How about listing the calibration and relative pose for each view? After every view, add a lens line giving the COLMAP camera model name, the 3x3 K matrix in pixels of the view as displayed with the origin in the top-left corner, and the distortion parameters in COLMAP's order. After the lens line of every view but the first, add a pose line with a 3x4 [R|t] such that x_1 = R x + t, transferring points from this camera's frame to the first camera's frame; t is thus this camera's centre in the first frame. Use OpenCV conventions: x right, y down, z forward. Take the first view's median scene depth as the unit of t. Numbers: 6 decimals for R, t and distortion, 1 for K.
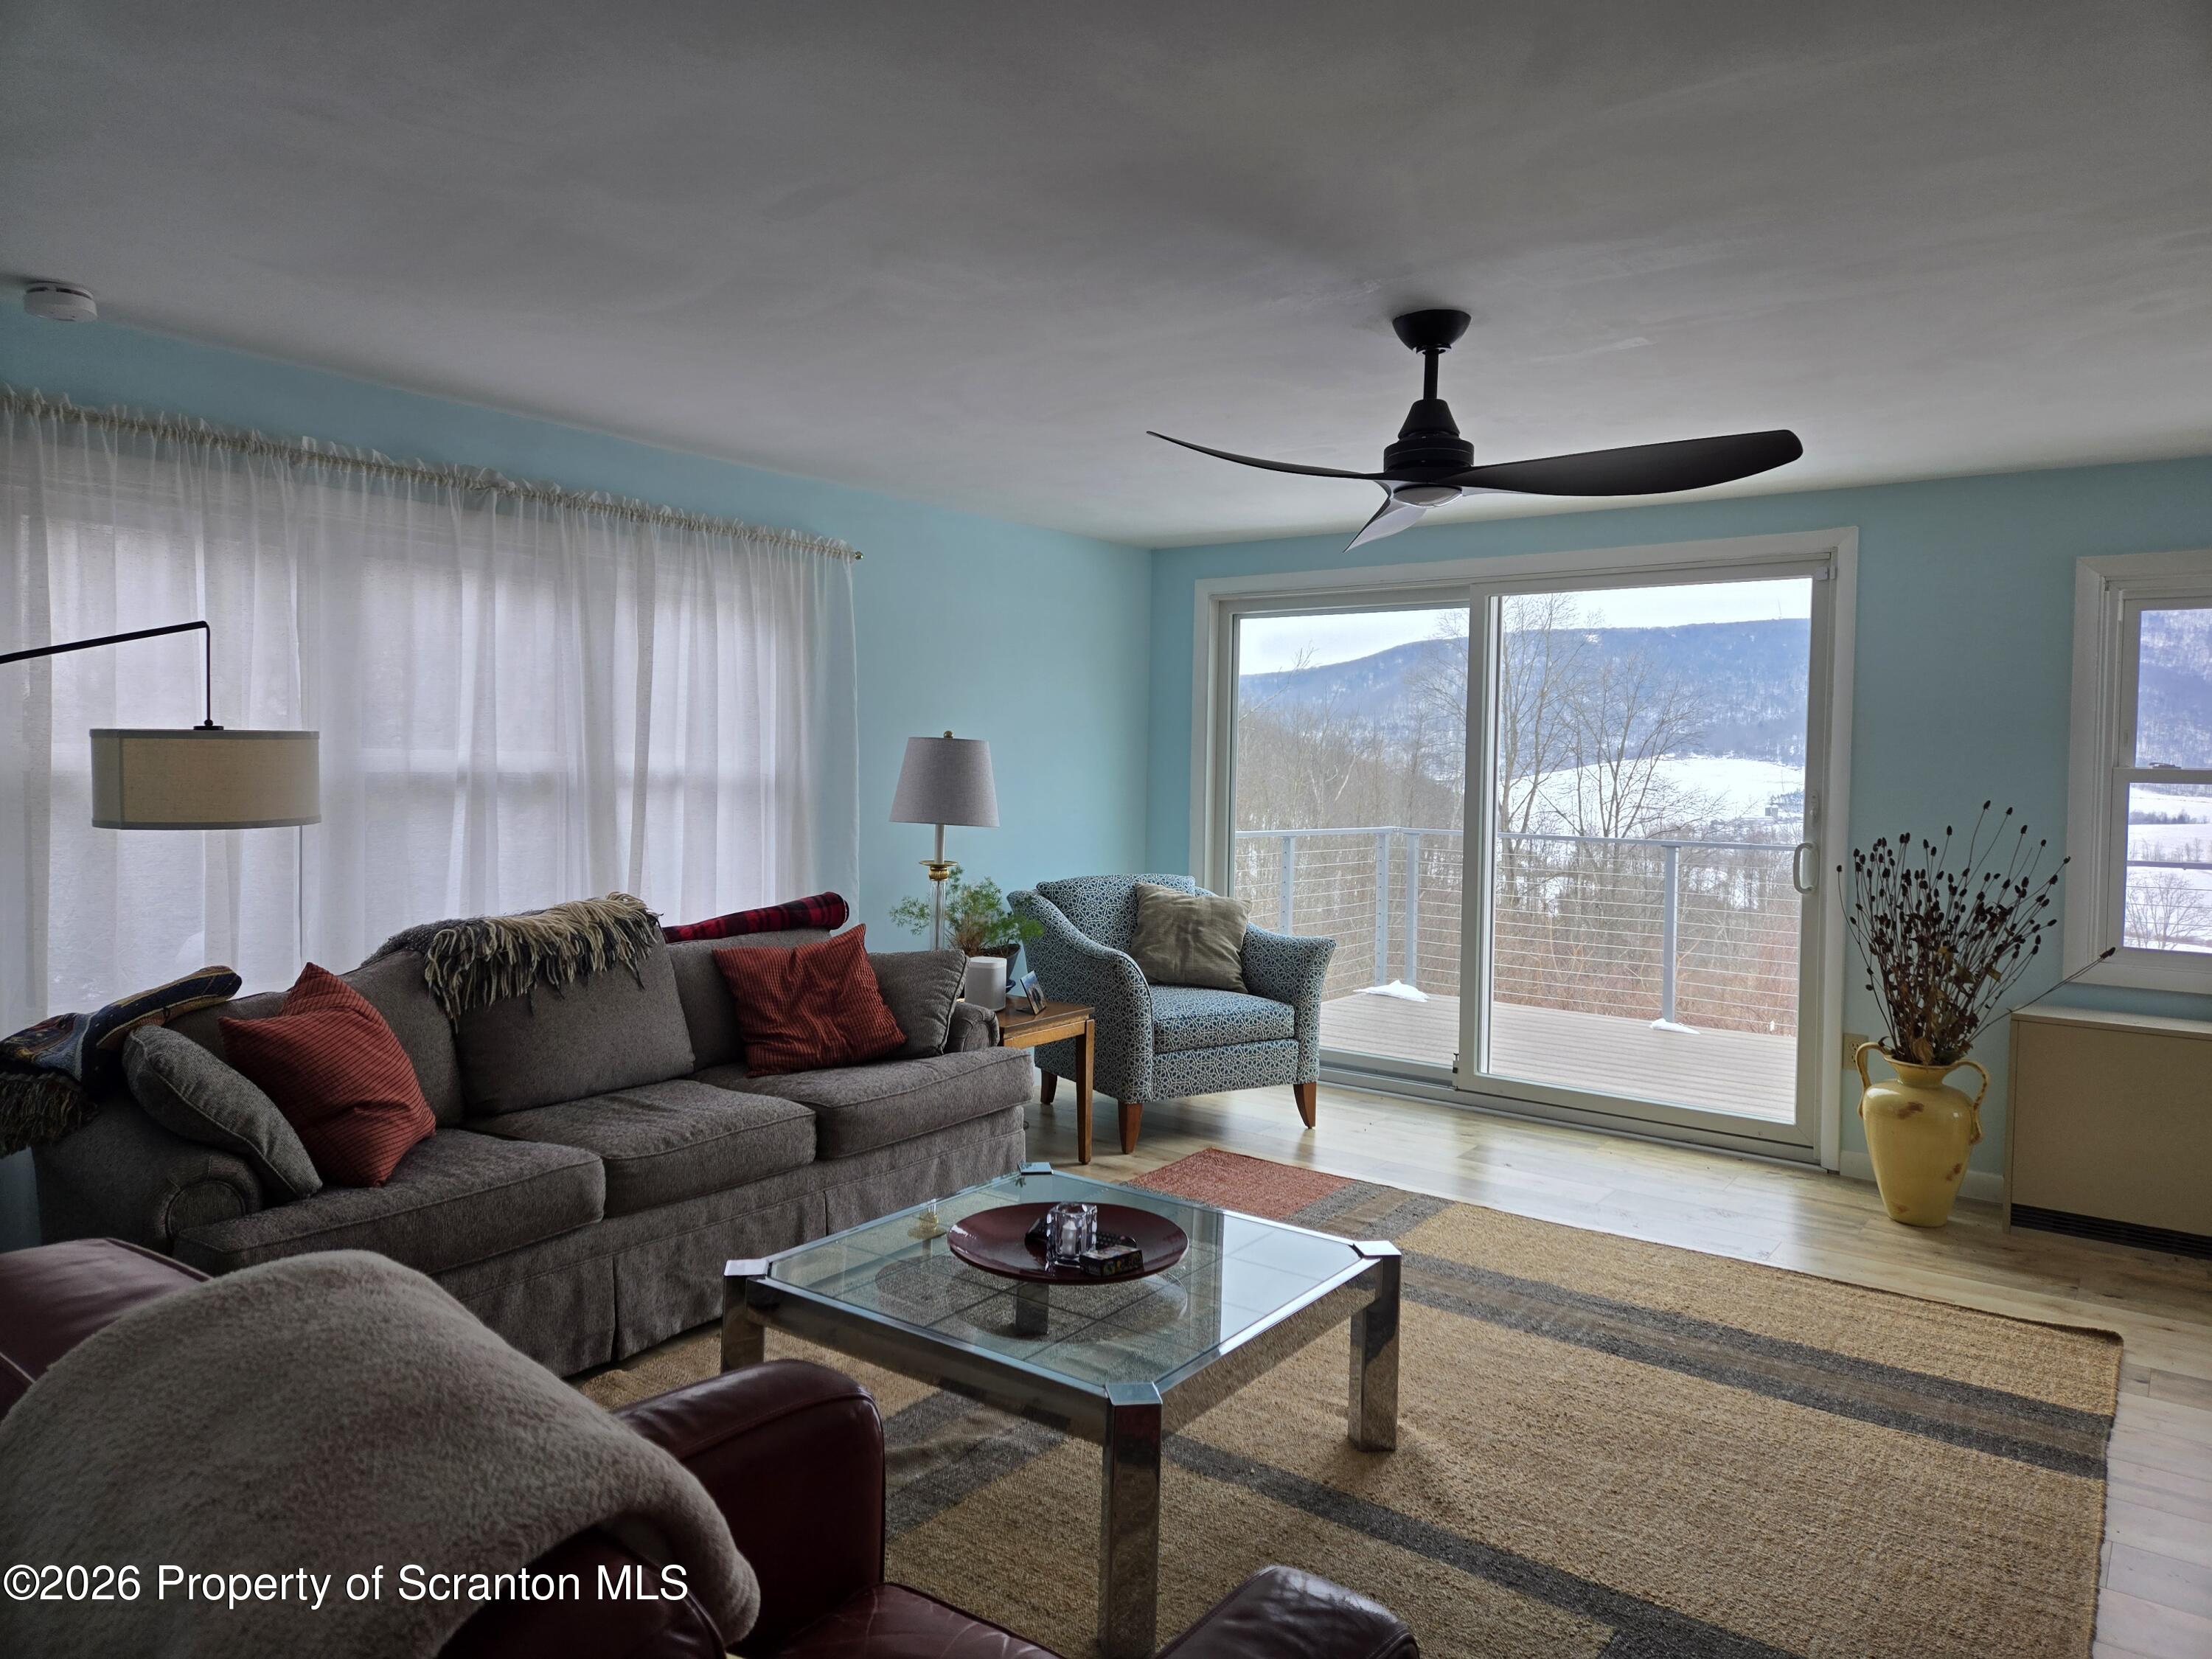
lens RADIAL K [[1472.7, 0, 1089.3], [0, 1472.7, 825.6], [0, 0, 1]] dist [0.087375, -0.077254]
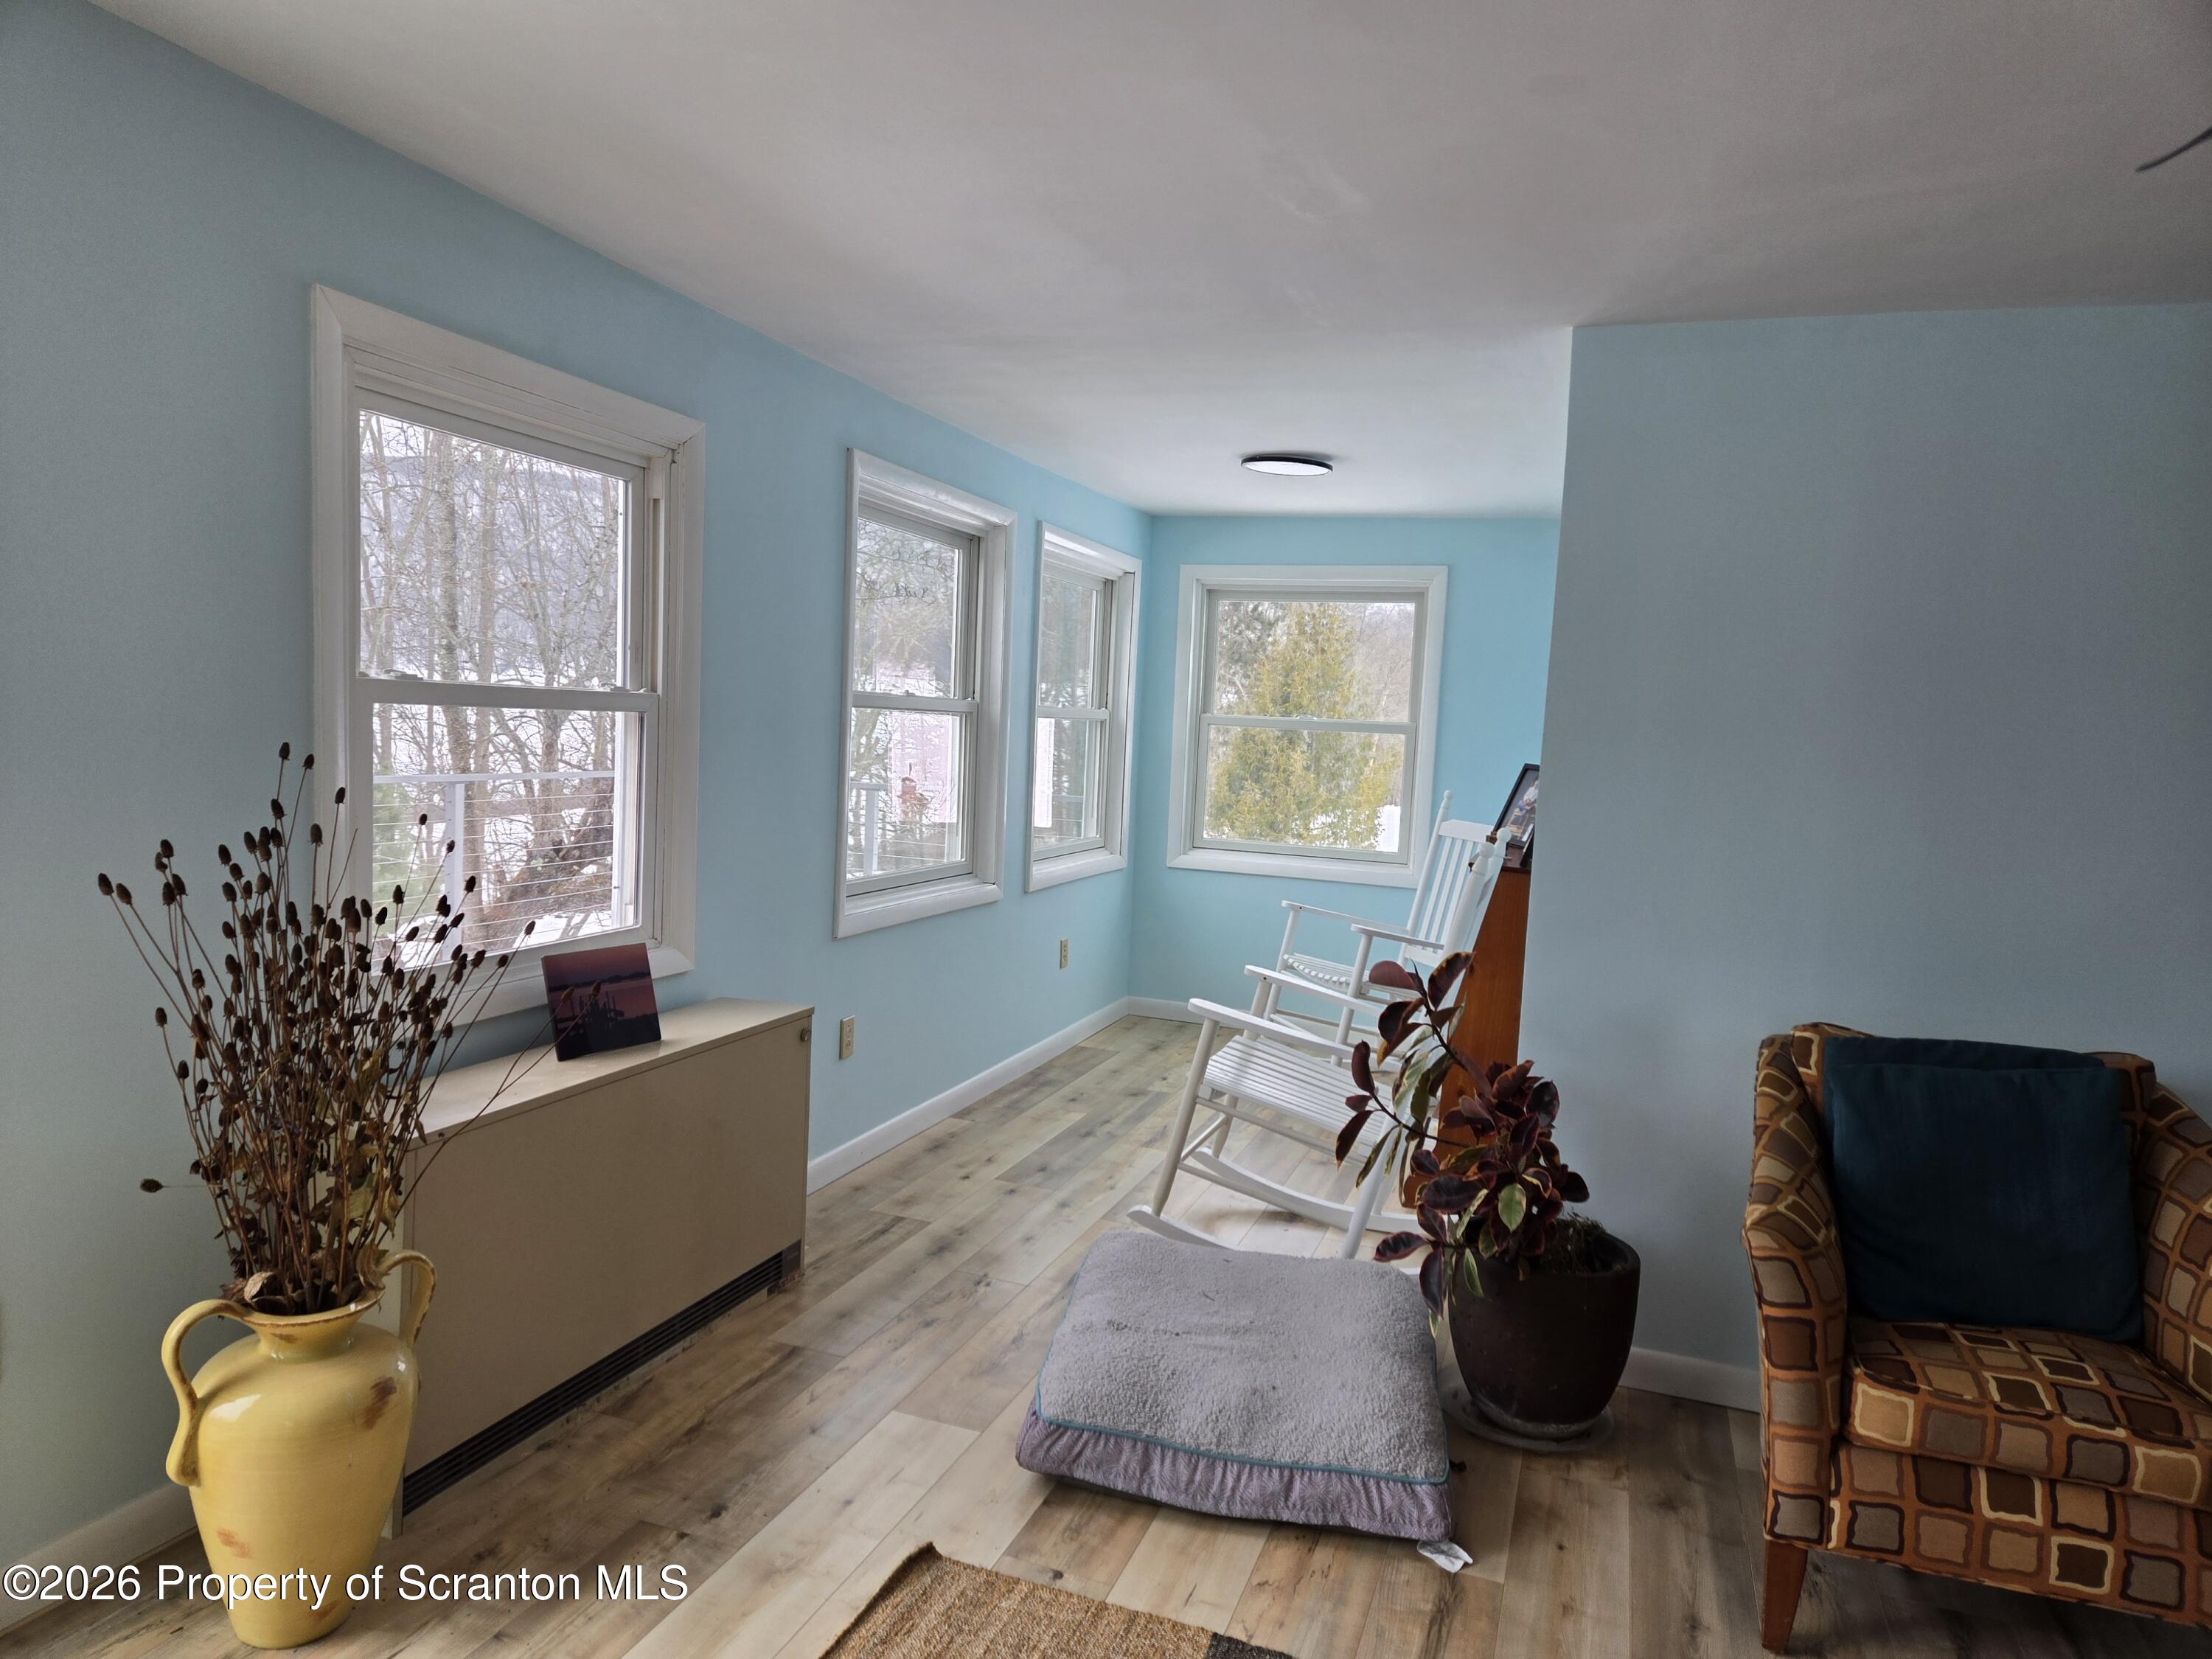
lens RADIAL K [[1472.7, 0, 1089.3], [0, 1472.7, 825.6], [0, 0, 1]] dist [0.087375, -0.077254]
pose [[-0.296173, -0.103307, 0.949531, 0.043458], [-0.011300, 0.994443, 0.104669, -0.046240], [-0.955067, 0.020271, -0.295695, 0.923448]]
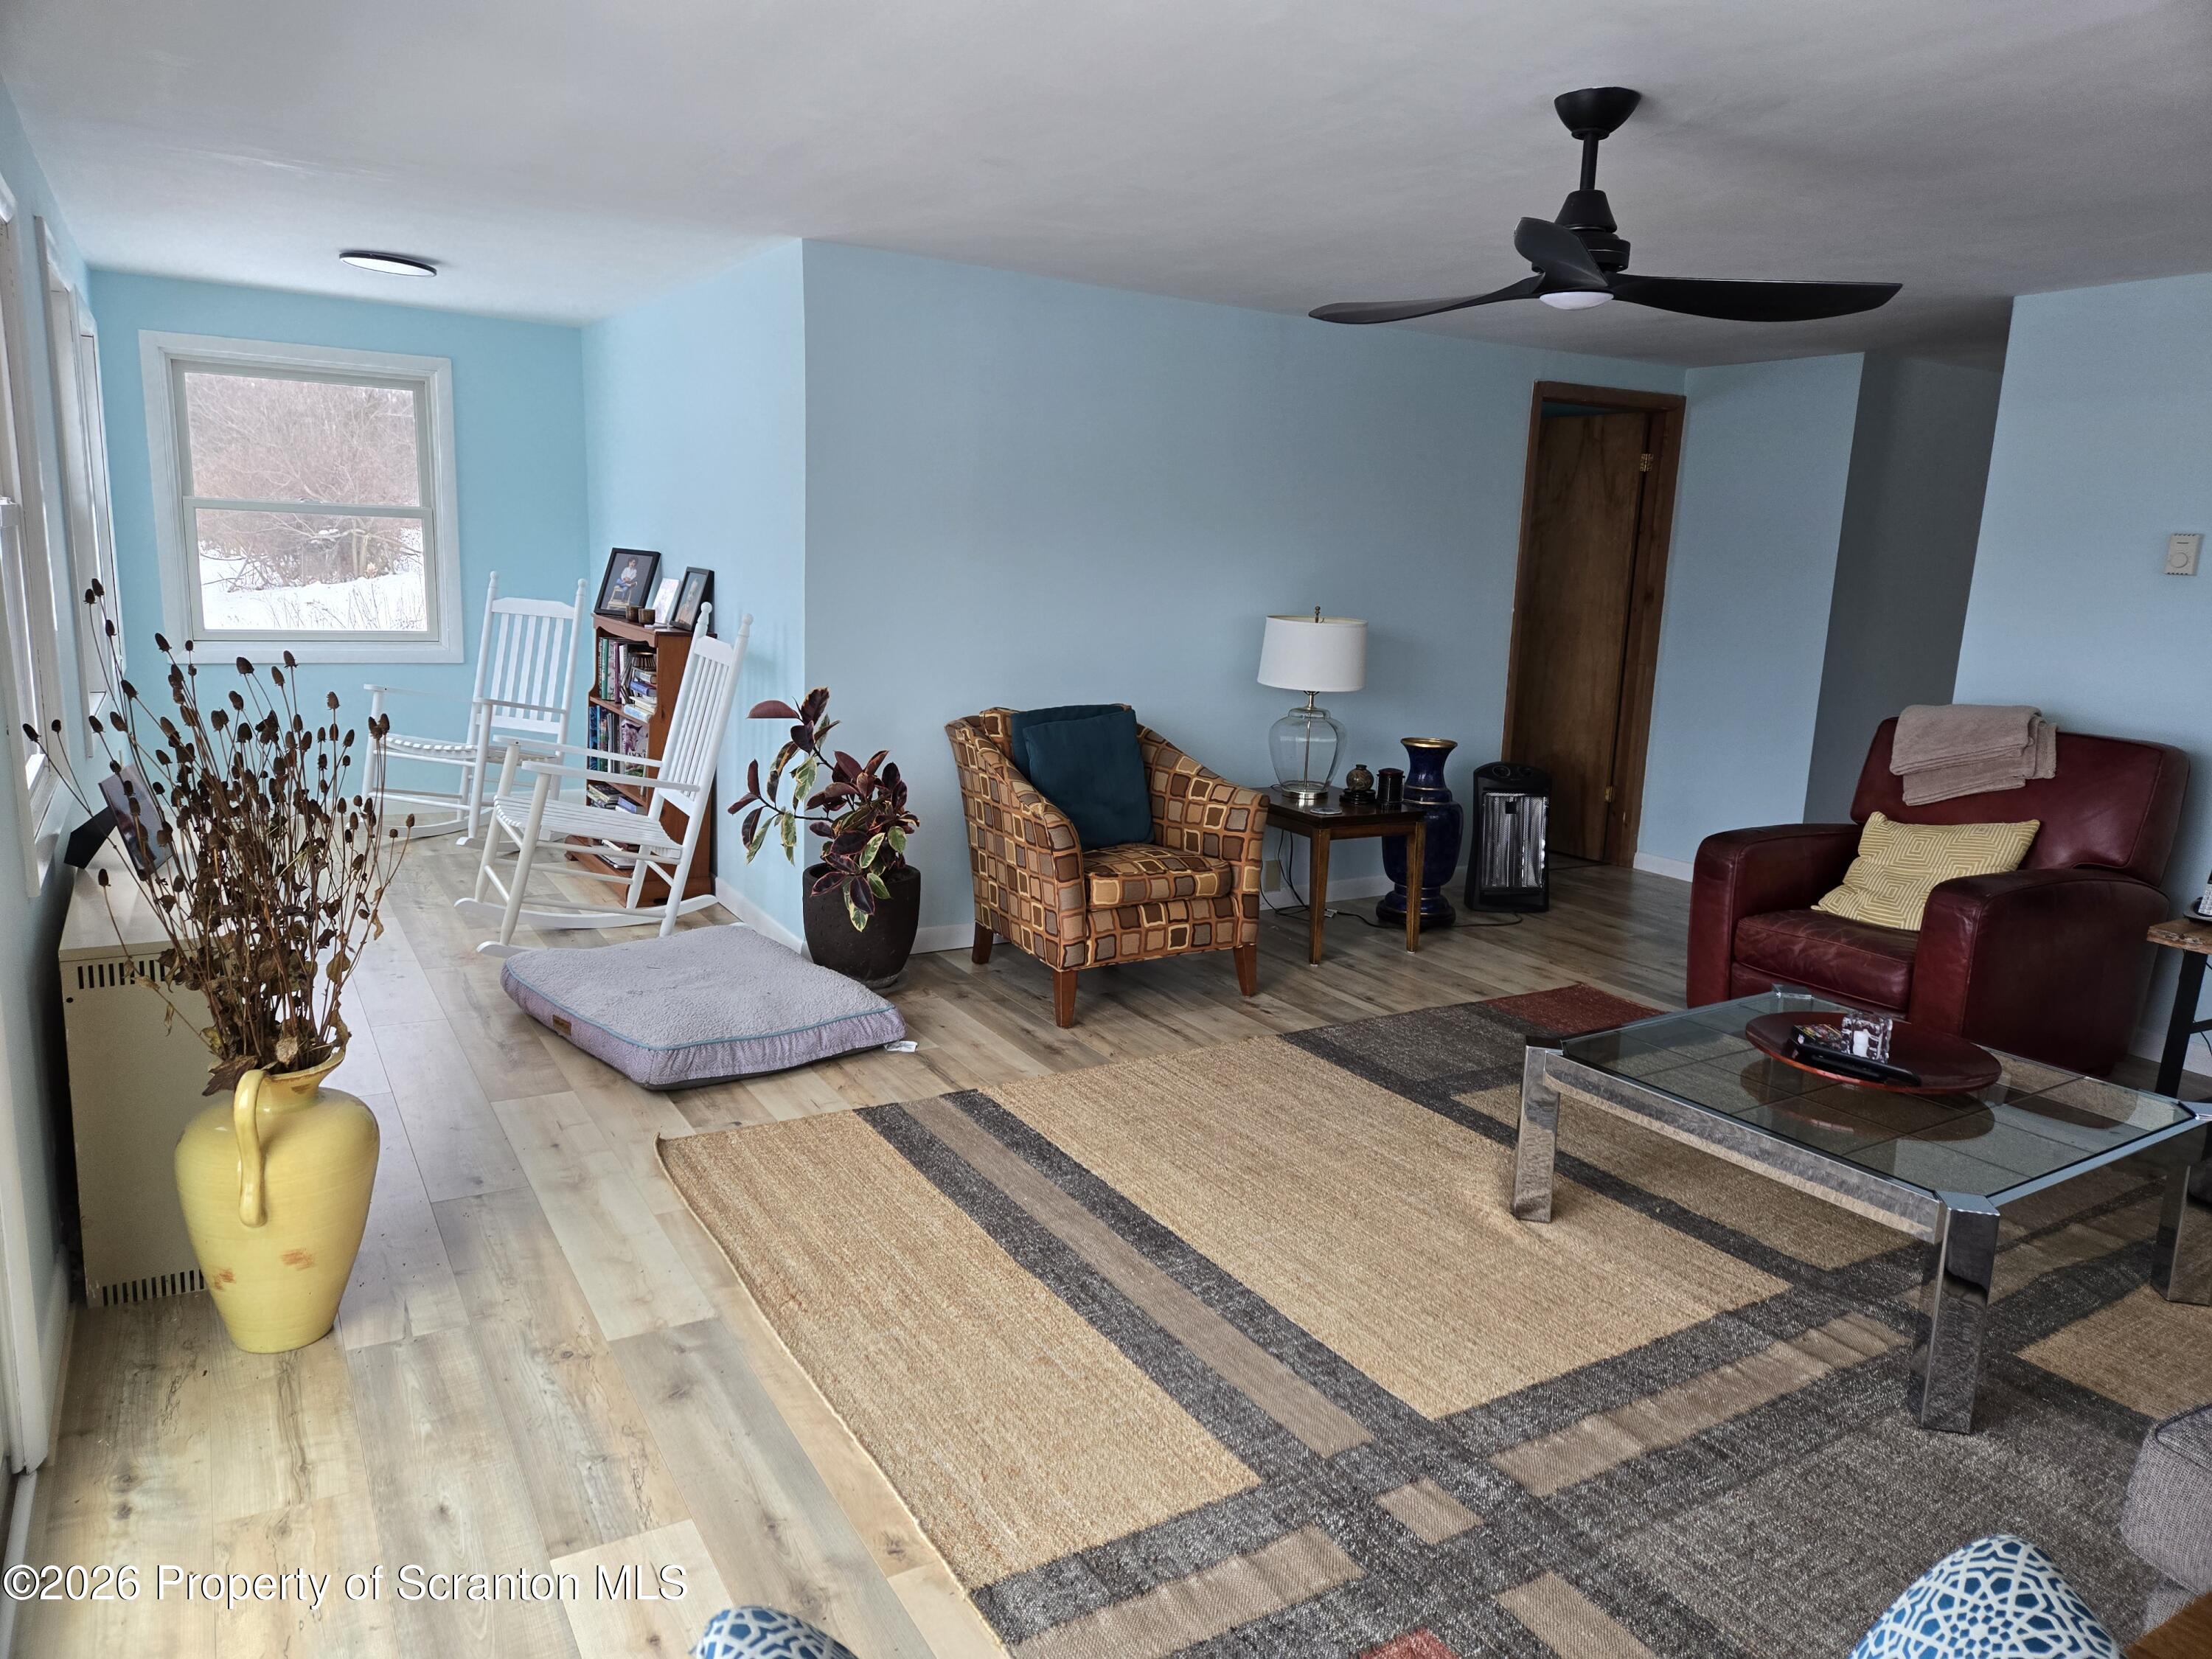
lens RADIAL K [[1466.7, 0, 1095.5], [0, 1466.7, 823.7], [0, 0, 1]] dist [0.091884, -0.066769]
pose [[-0.926114, -0.123458, 0.356470, 0.091174], [-0.038551, 0.970959, 0.236121, -0.072705], [-0.375269, 0.204933, -0.903978, 1.403950]]
